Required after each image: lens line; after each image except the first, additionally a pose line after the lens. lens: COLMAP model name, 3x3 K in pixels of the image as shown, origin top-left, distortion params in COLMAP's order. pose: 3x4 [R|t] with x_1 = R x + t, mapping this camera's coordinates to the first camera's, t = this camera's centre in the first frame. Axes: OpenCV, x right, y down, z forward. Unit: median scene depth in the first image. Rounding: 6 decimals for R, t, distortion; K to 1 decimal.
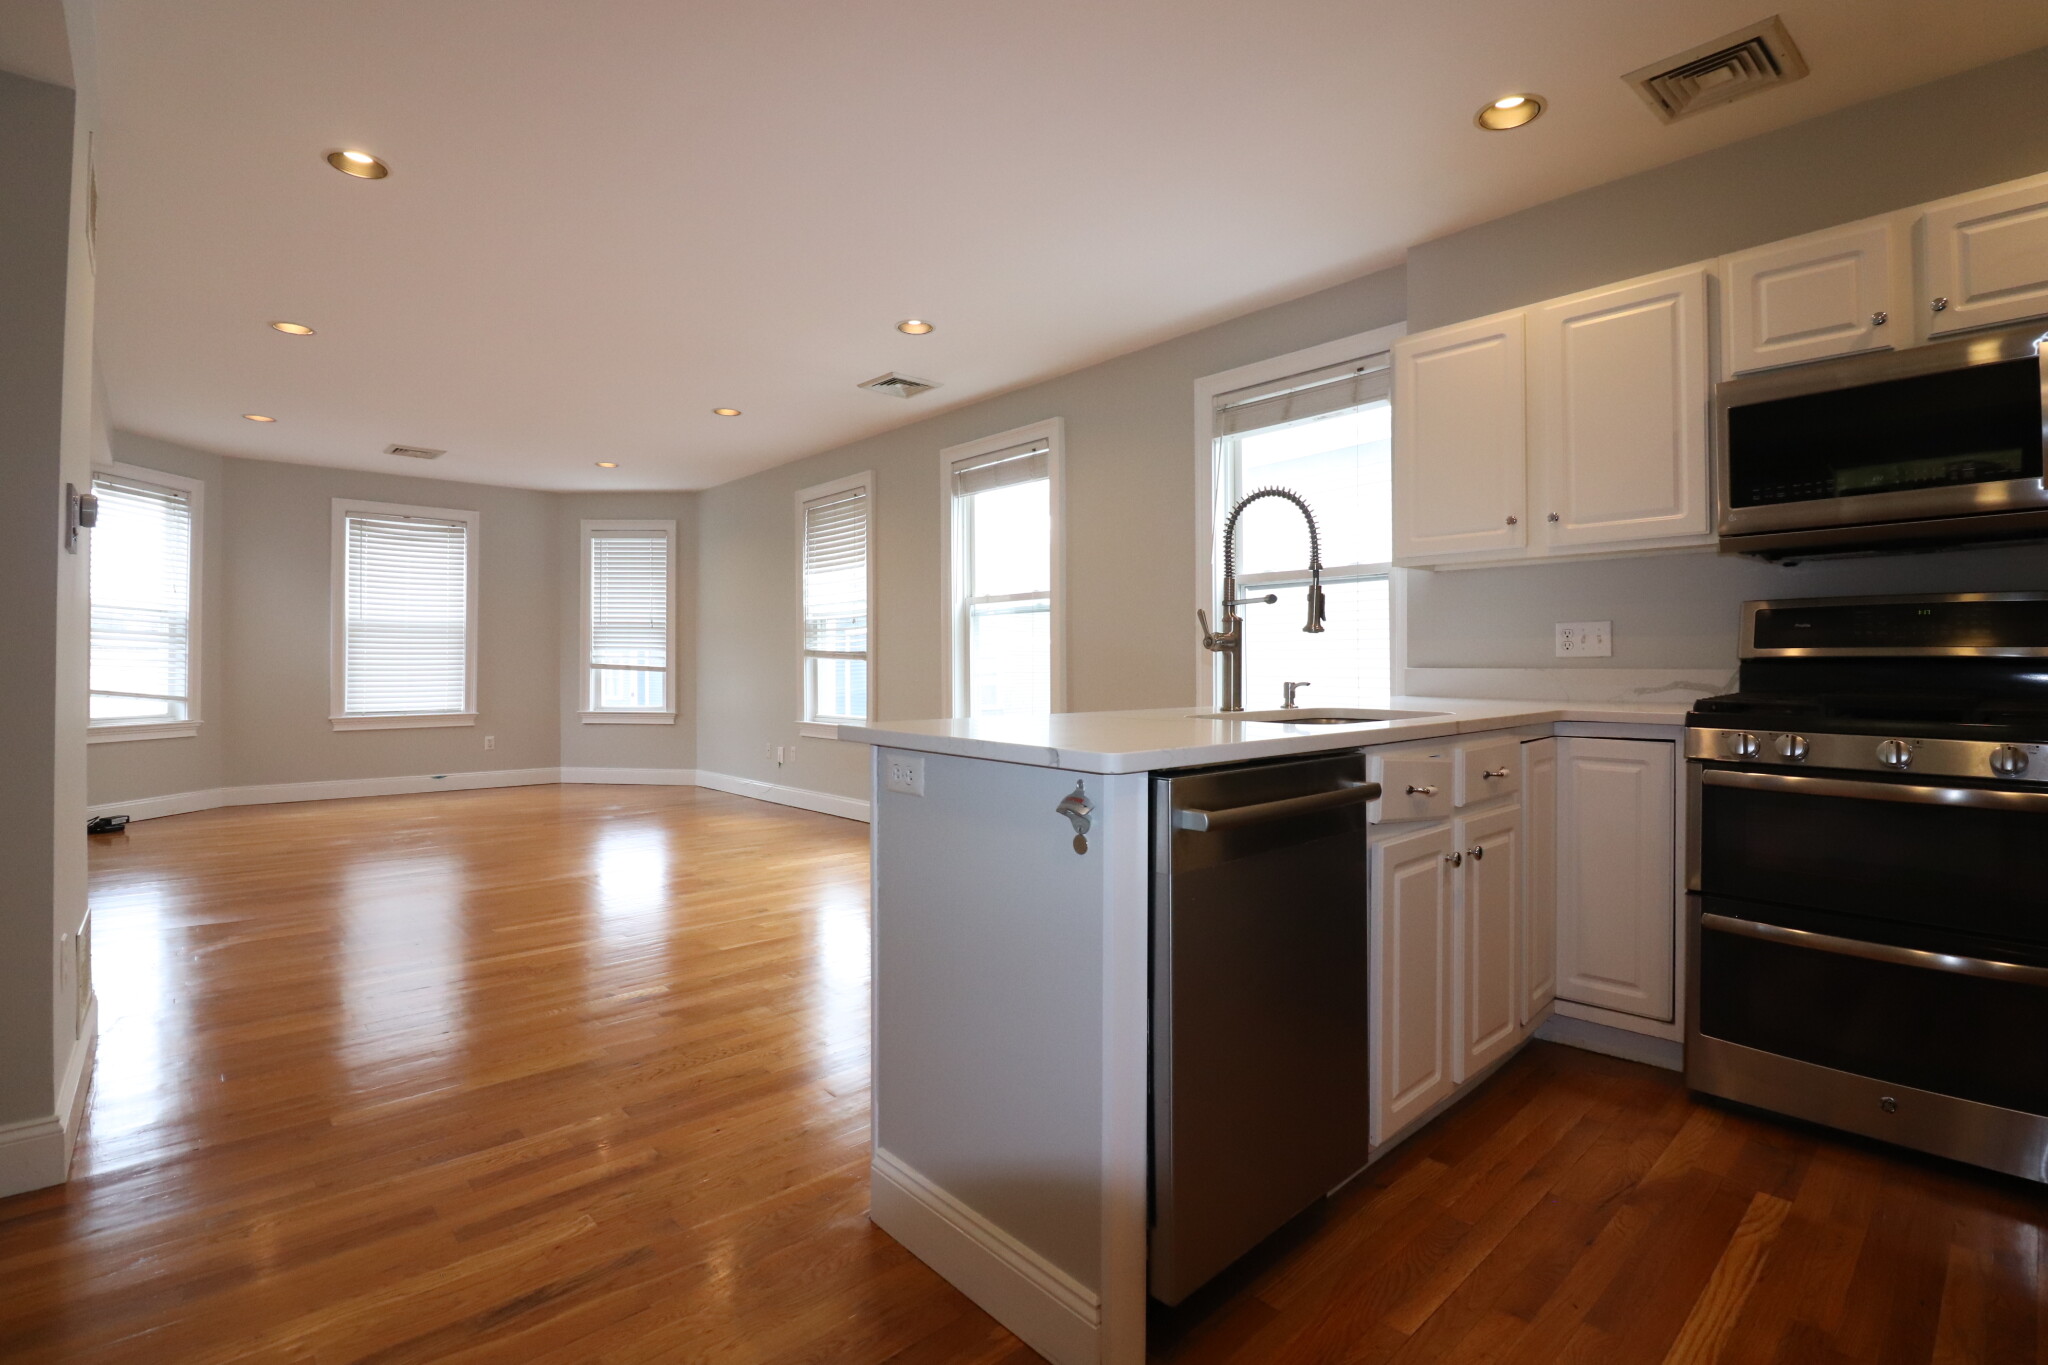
lens RADIAL K [[950.5, 0, 1017.2], [0, 950.5, 656.5], [0, 0, 1]] dist [-0.002525, -0.007805]
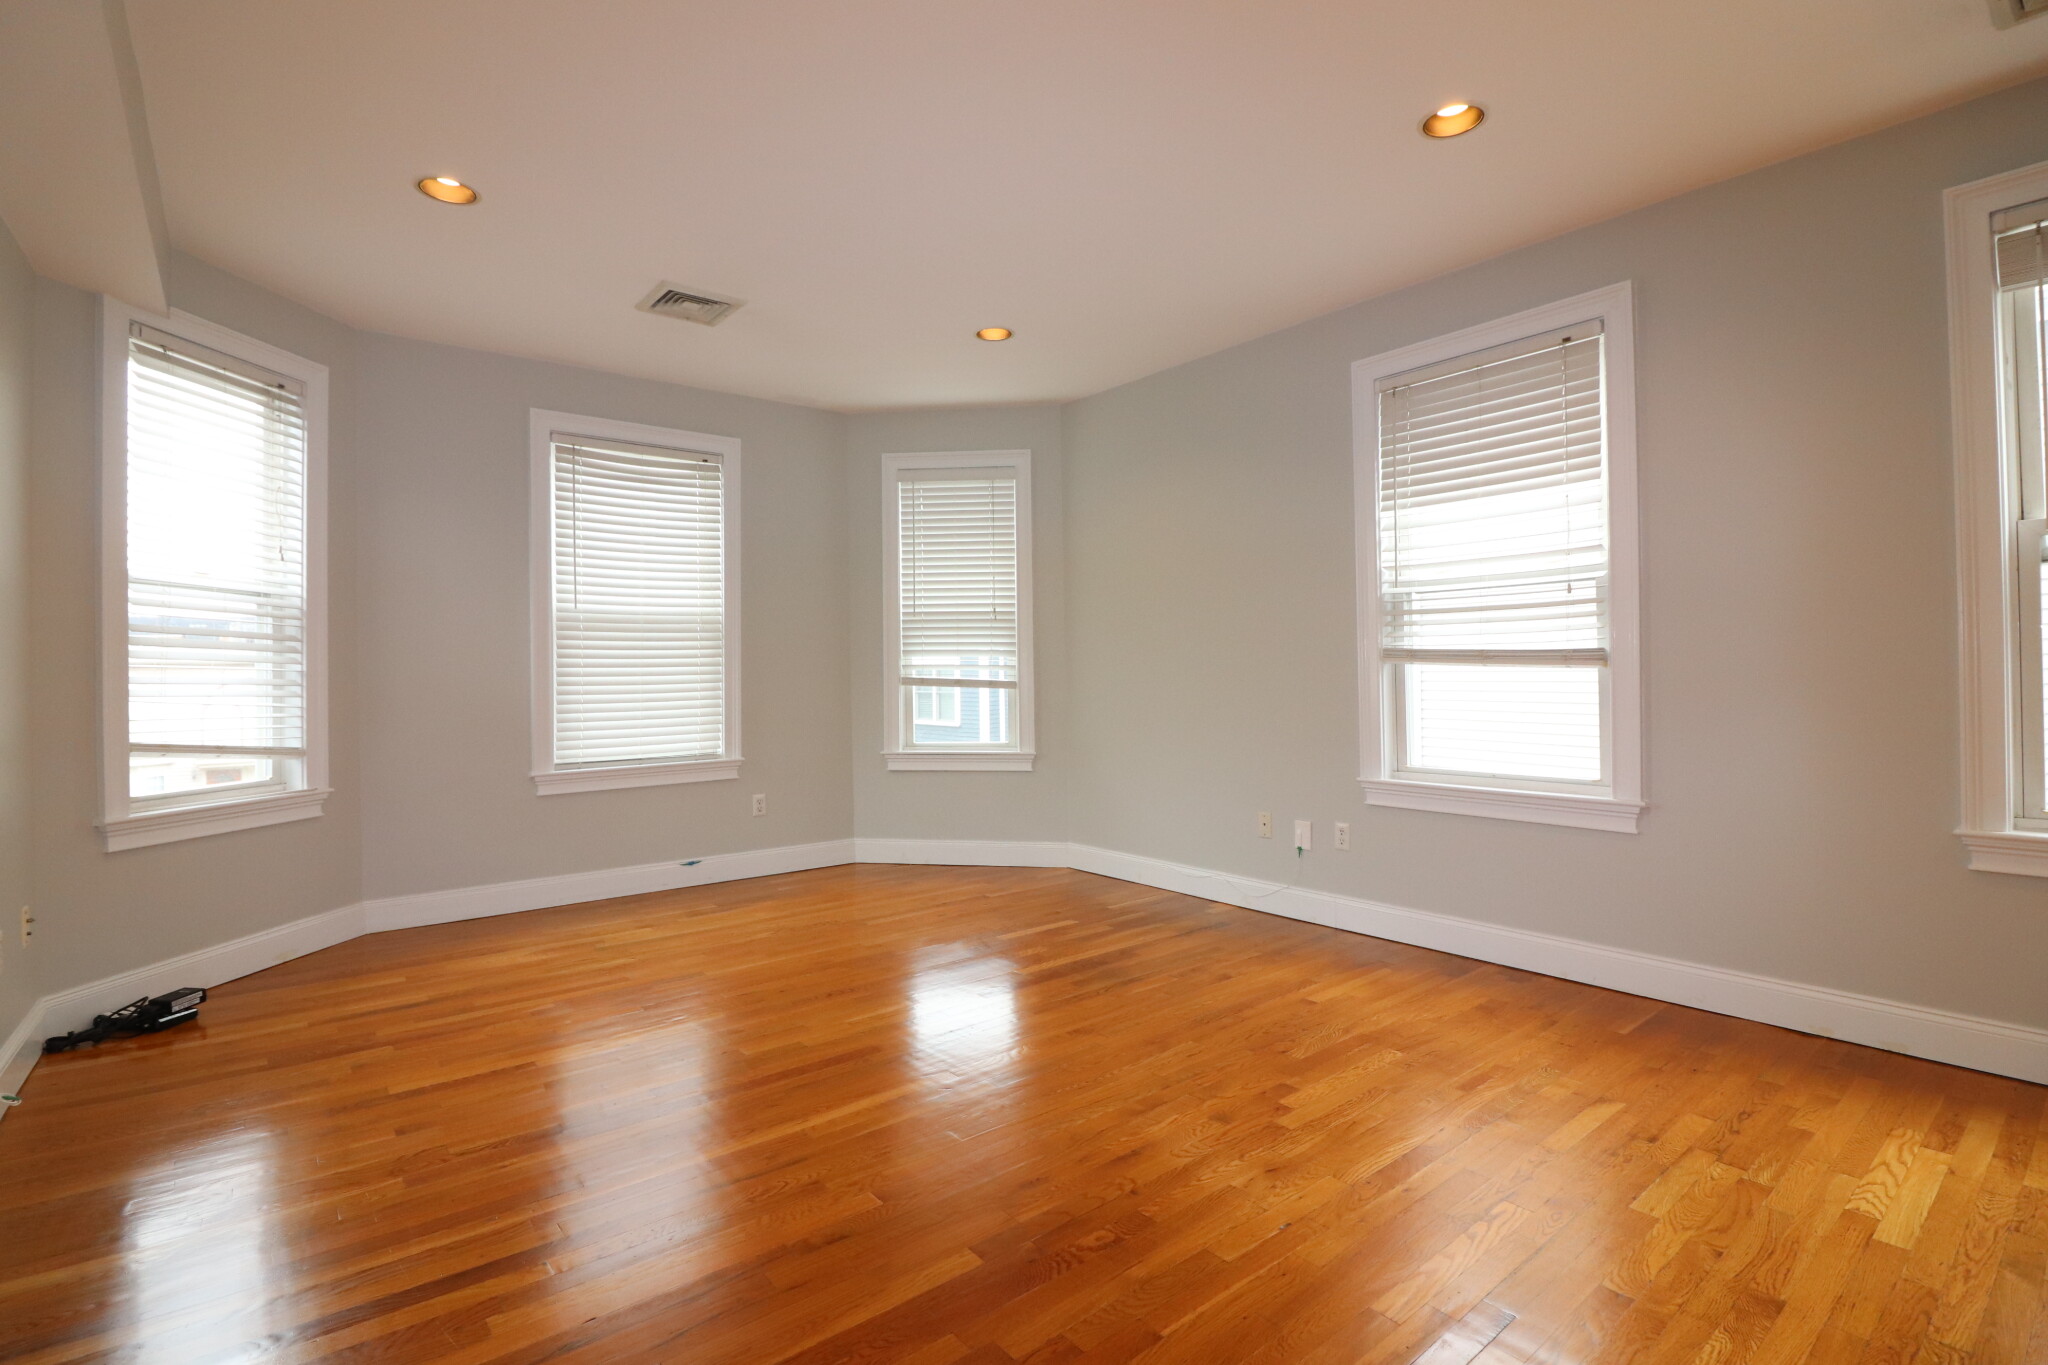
lens RADIAL K [[950.5, 0, 1023.9], [0, 950.5, 661.4], [0, 0, 1]] dist [-0.002525, -0.007805]
pose [[0.997831, -0.012047, -0.064714, -0.506503], [0.012172, 0.999925, 0.001538, -0.005411], [0.064690, -0.002323, 0.997903, 0.567759]]
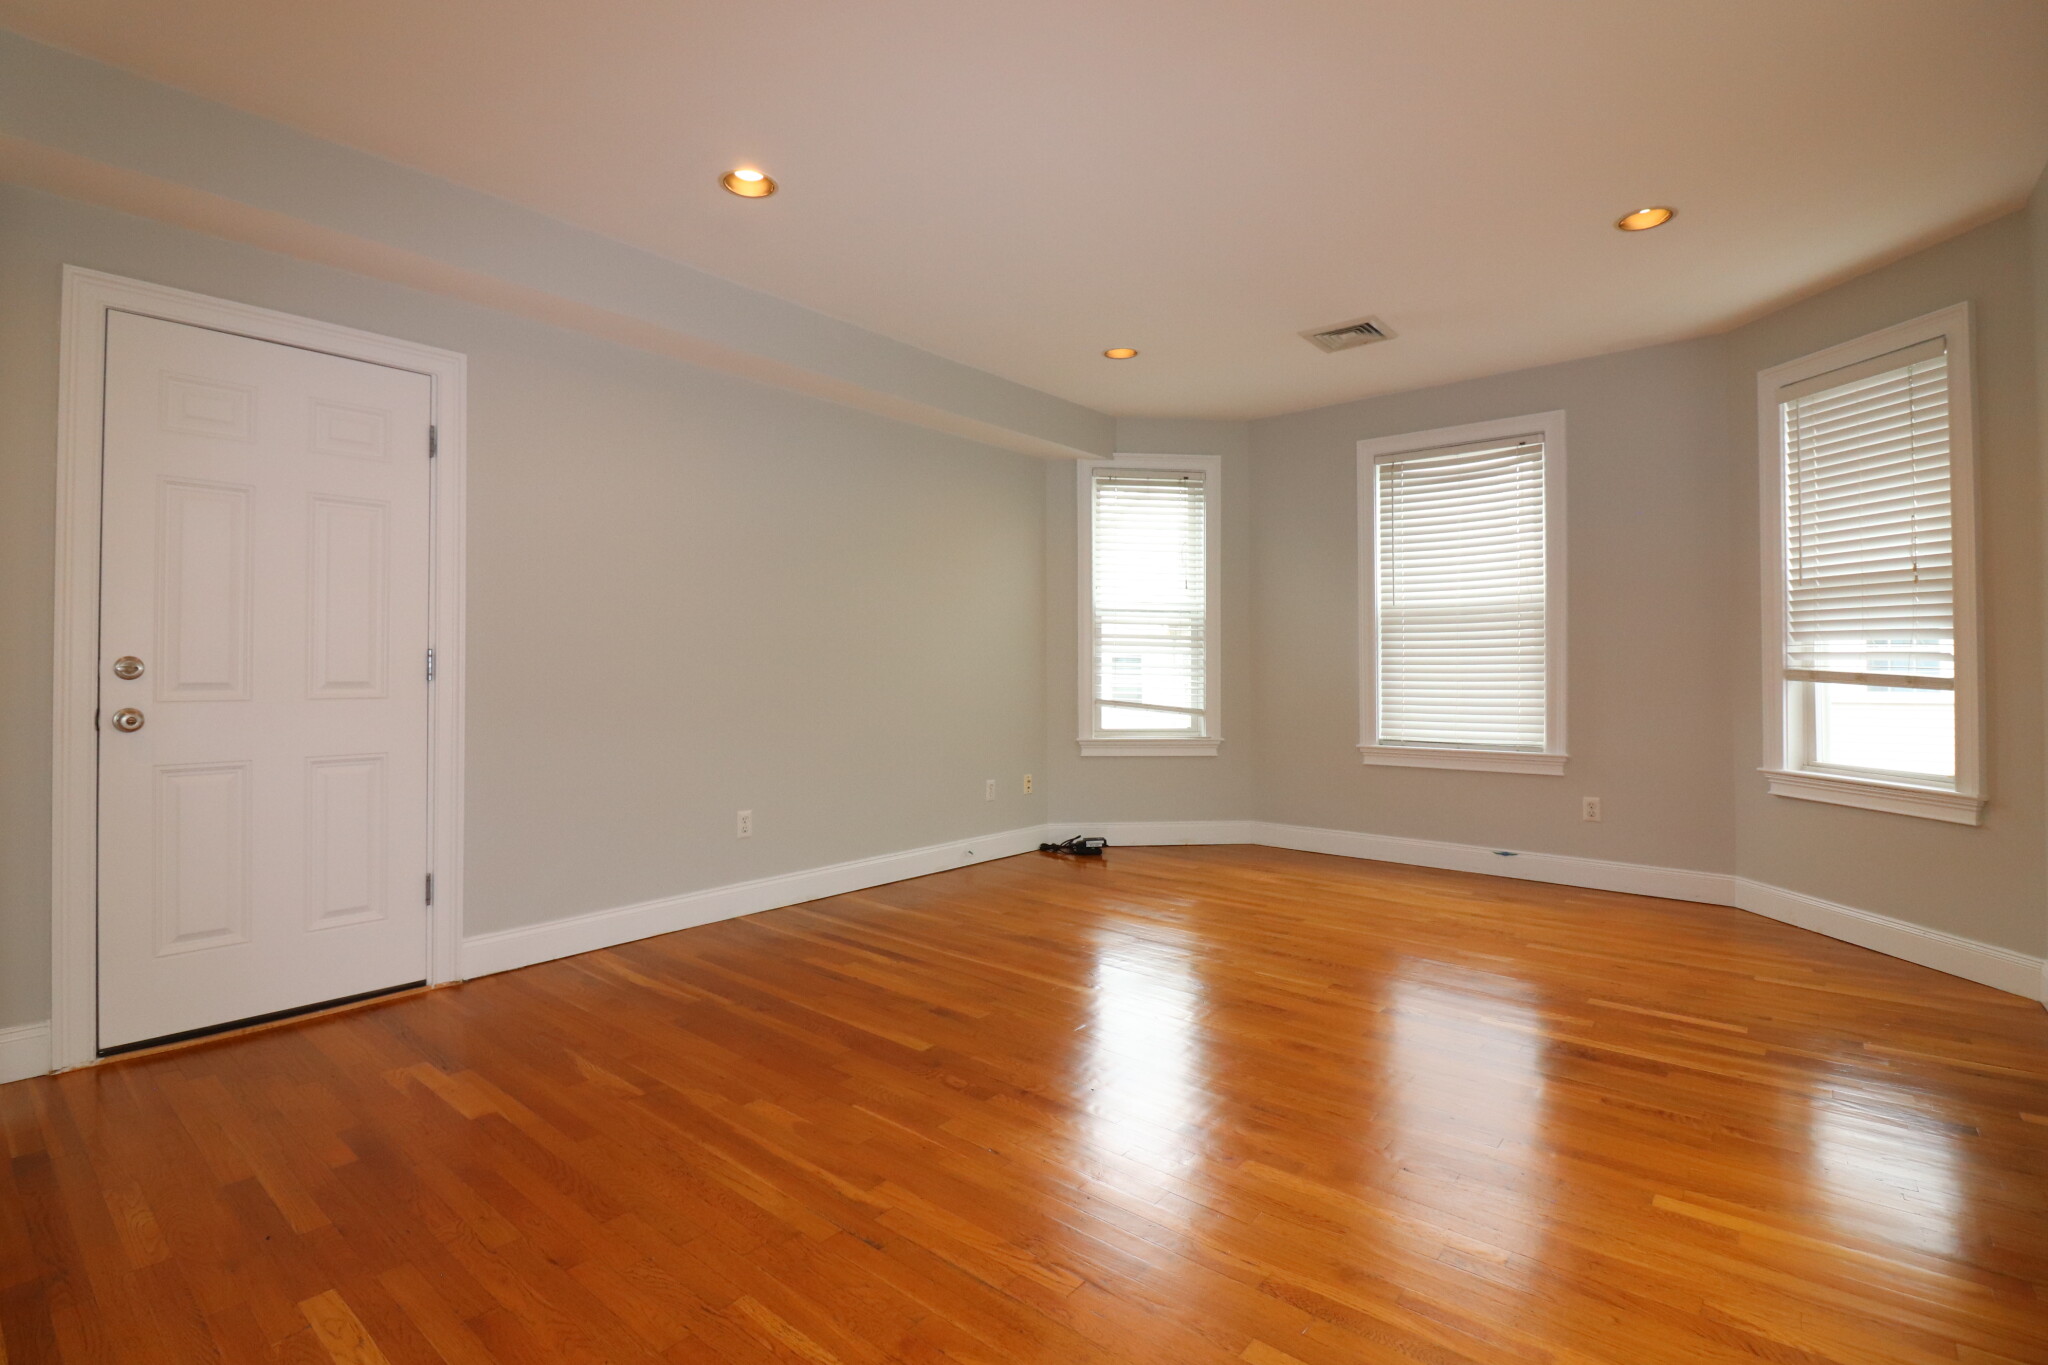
lens RADIAL K [[950.5, 0, 1017.4], [0, 950.5, 666.8], [0, 0, 1]] dist [-0.002525, -0.007805]
pose [[0.132985, -0.001768, -0.991116, -0.051494], [0.013008, 0.999915, -0.000038, 0.001565], [0.991033, -0.012887, 0.132997, 0.874956]]
